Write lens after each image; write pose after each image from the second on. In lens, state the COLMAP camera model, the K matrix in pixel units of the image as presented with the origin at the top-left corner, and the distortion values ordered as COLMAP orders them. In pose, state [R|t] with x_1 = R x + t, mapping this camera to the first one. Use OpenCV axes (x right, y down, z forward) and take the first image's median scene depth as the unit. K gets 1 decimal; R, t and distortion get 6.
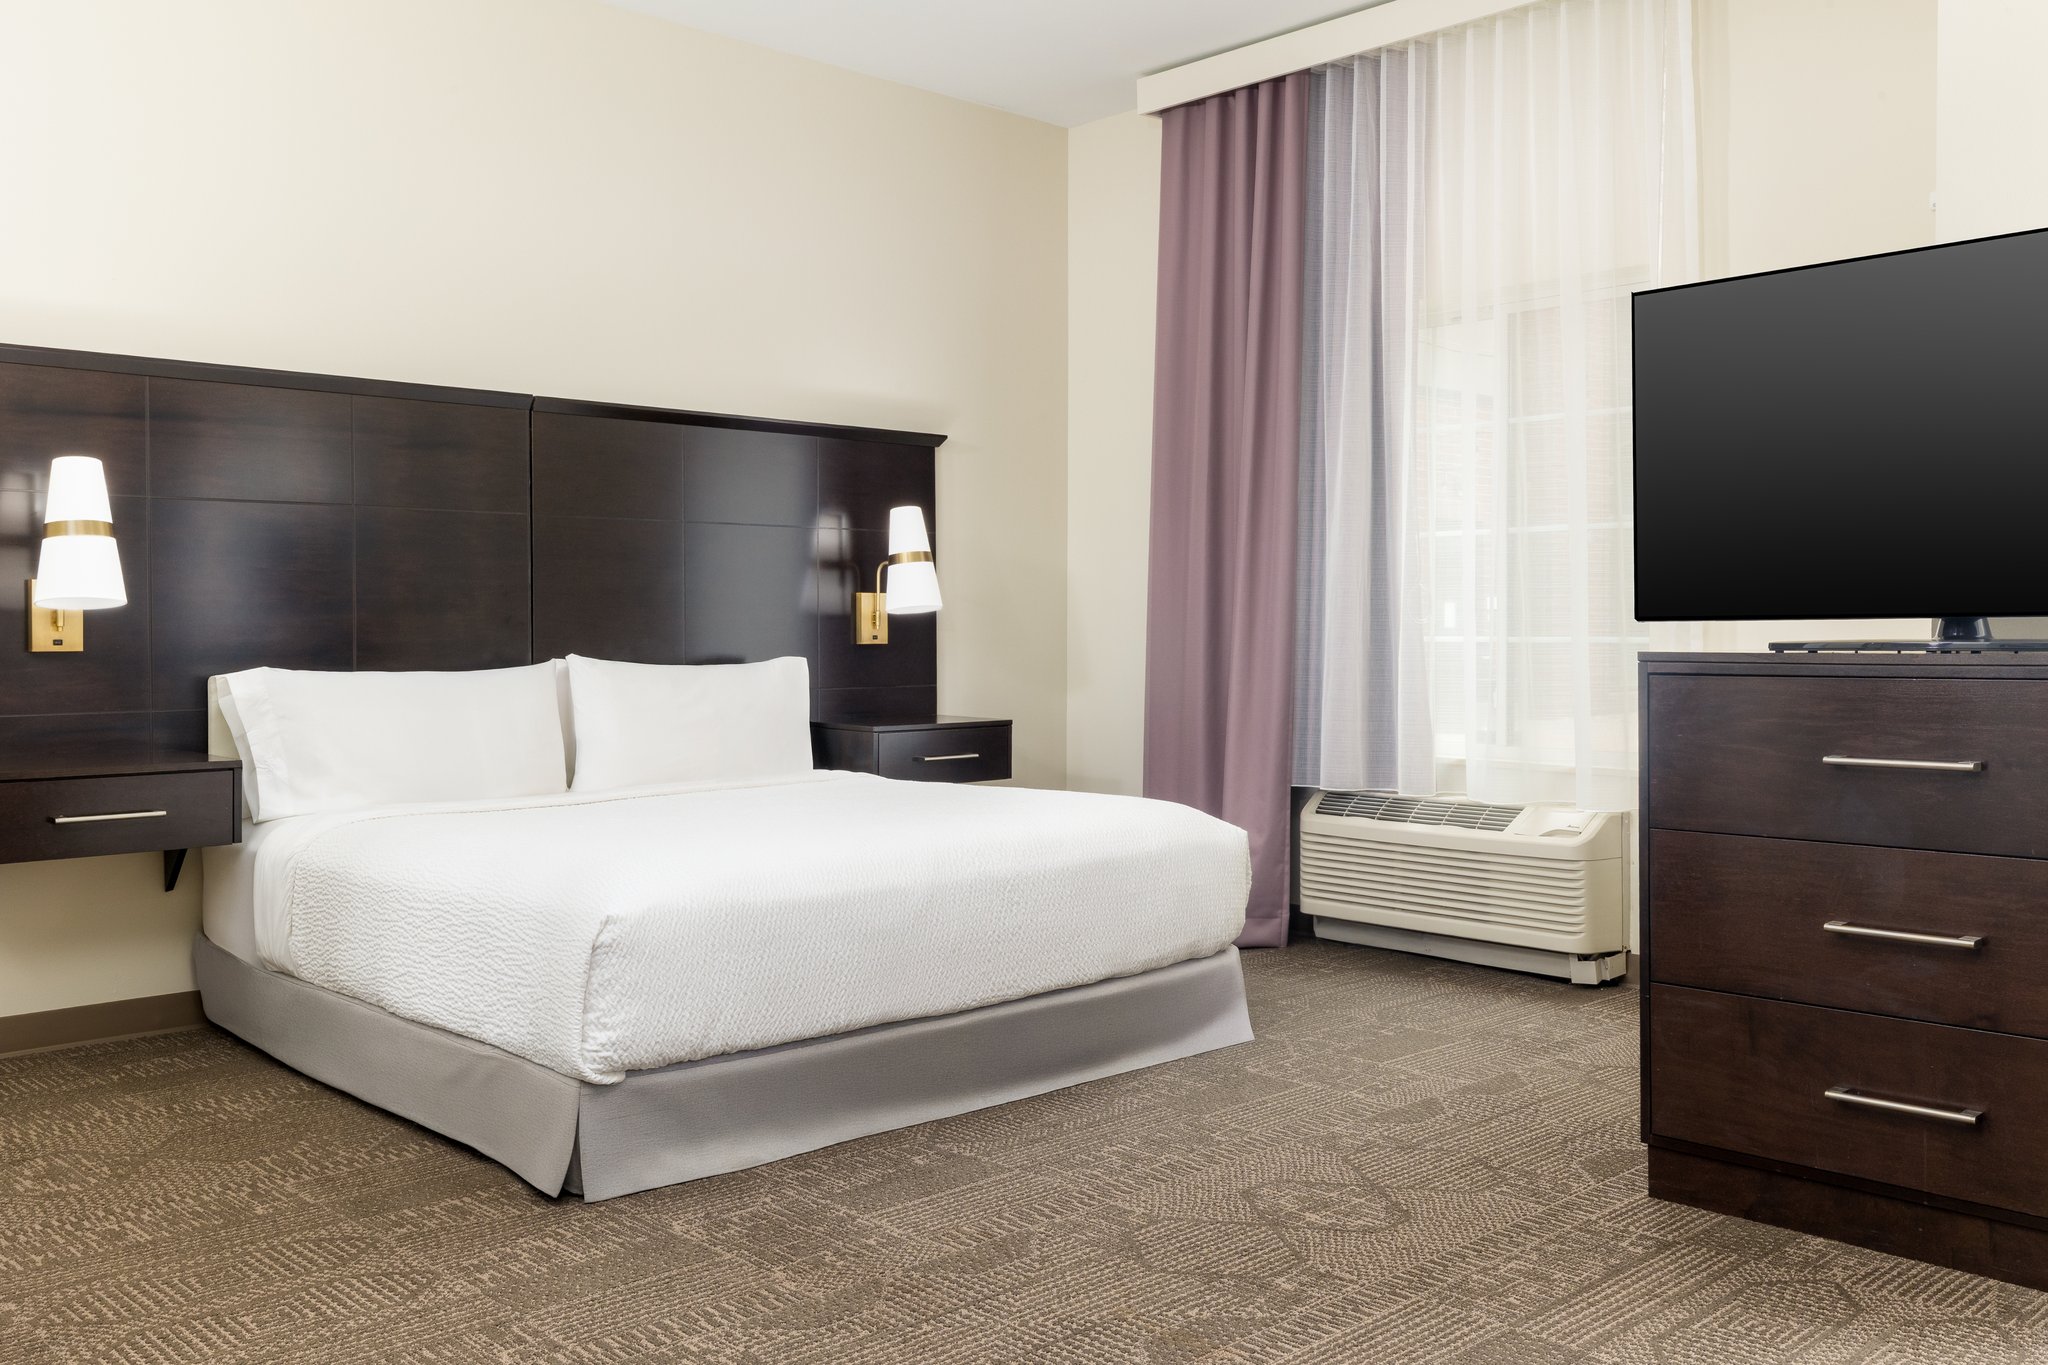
lens RADIAL K [[1777.0, 0, 1029.0], [0, 1777.0, 632.8], [0, 0, 1]] dist [0.030636, -0.019852]
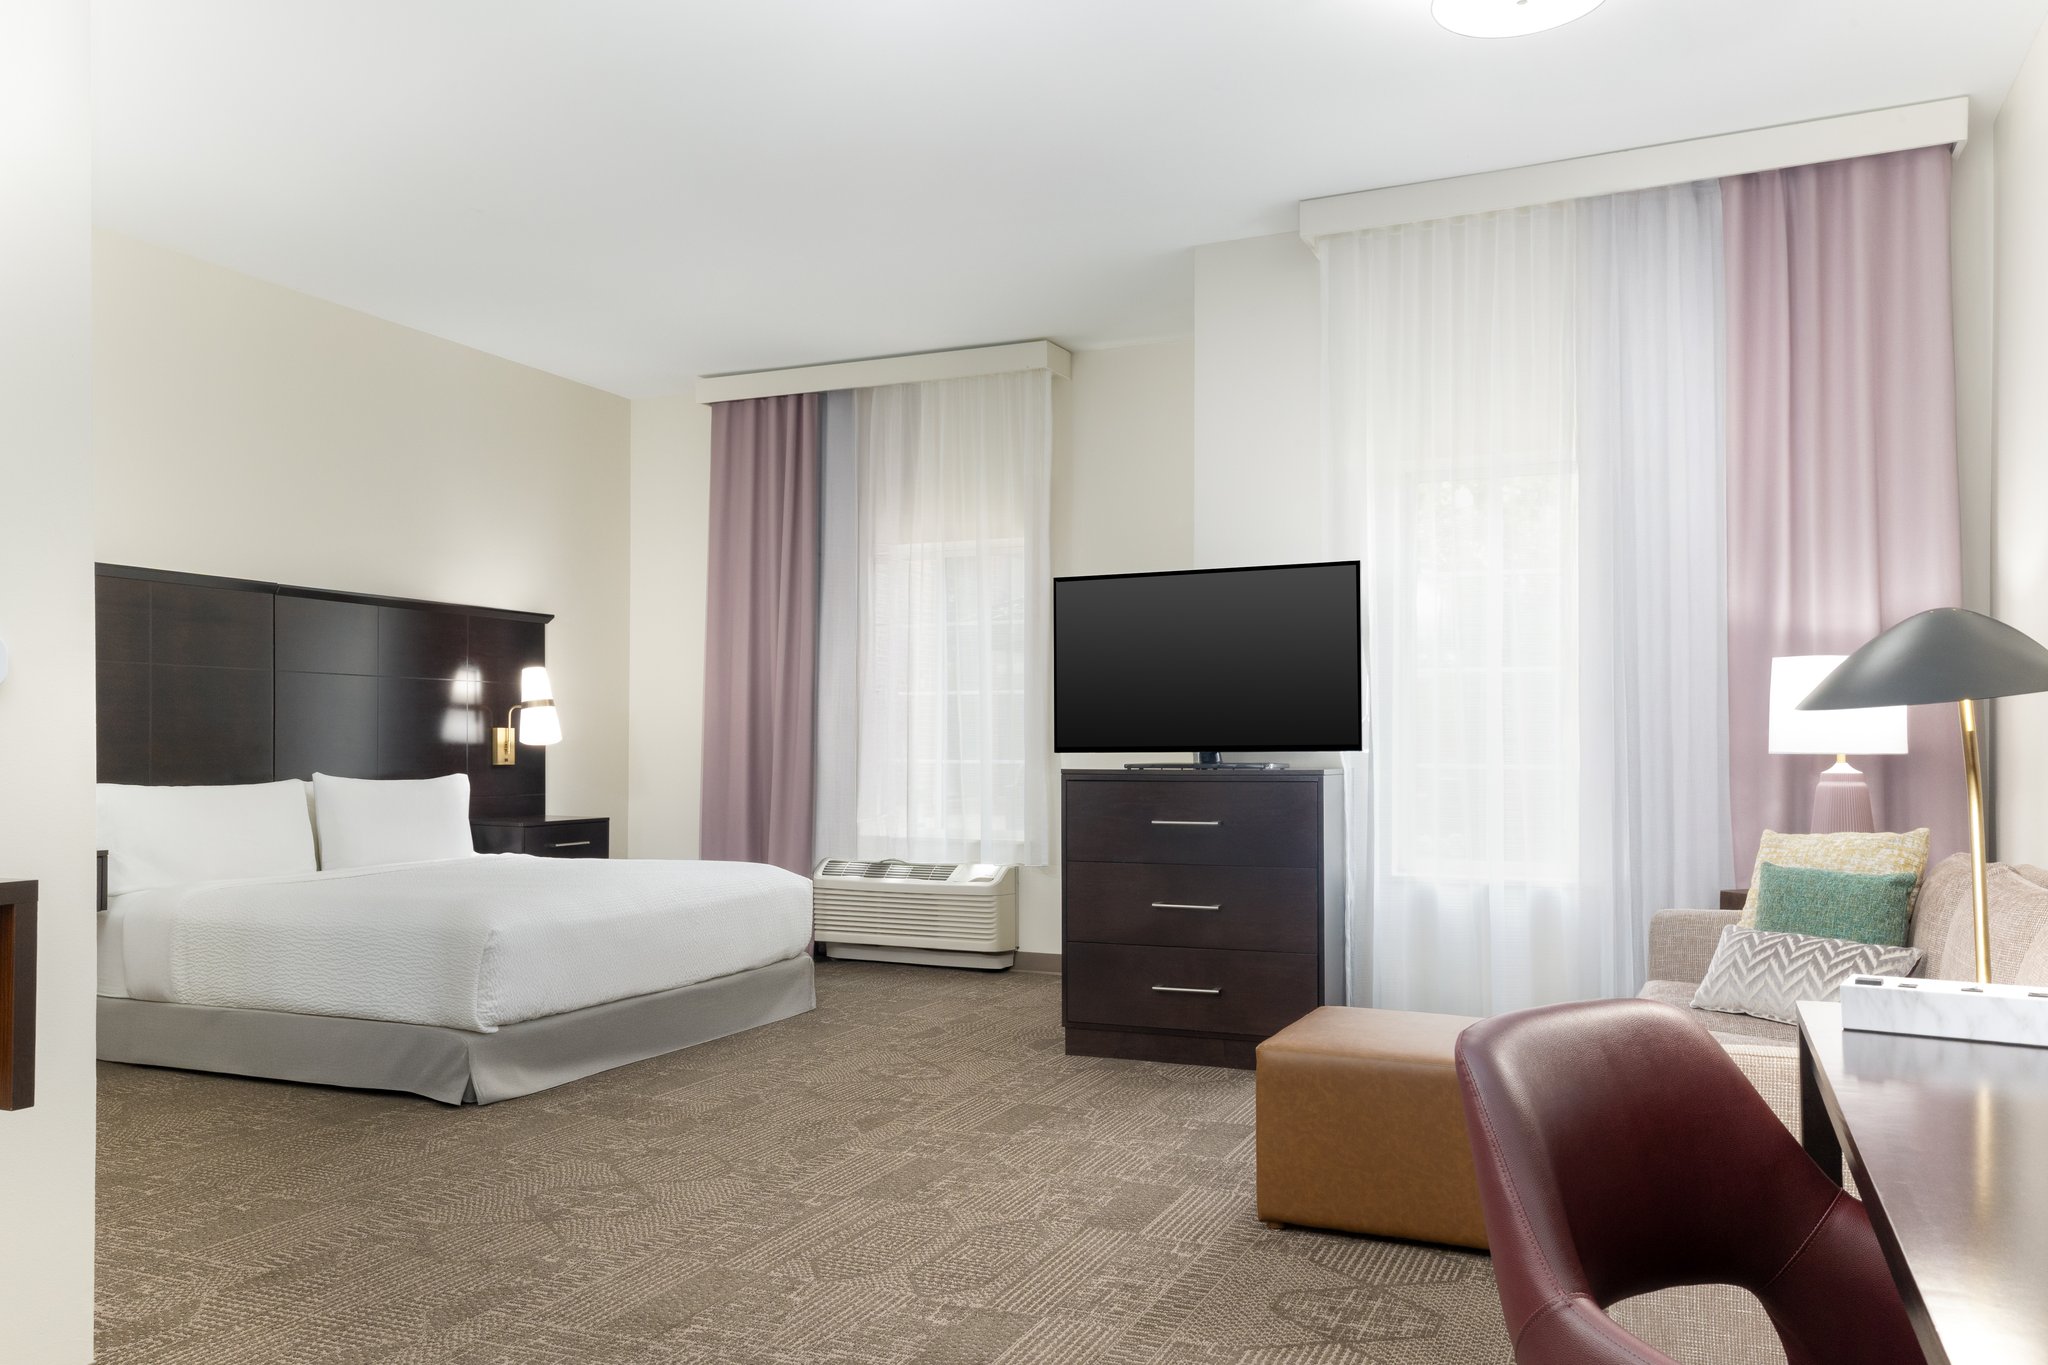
lens RADIAL K [[1532.7, 0, 1022.8], [0, 1532.7, 689.4], [0, 0, 1]] dist [0.008696, 0.000906]
pose [[0.923601, 0.017636, 0.382949, -0.243928], [-0.001866, 0.999136, -0.041512, -0.004940], [-0.383350, 0.037626, 0.922836, -0.377155]]
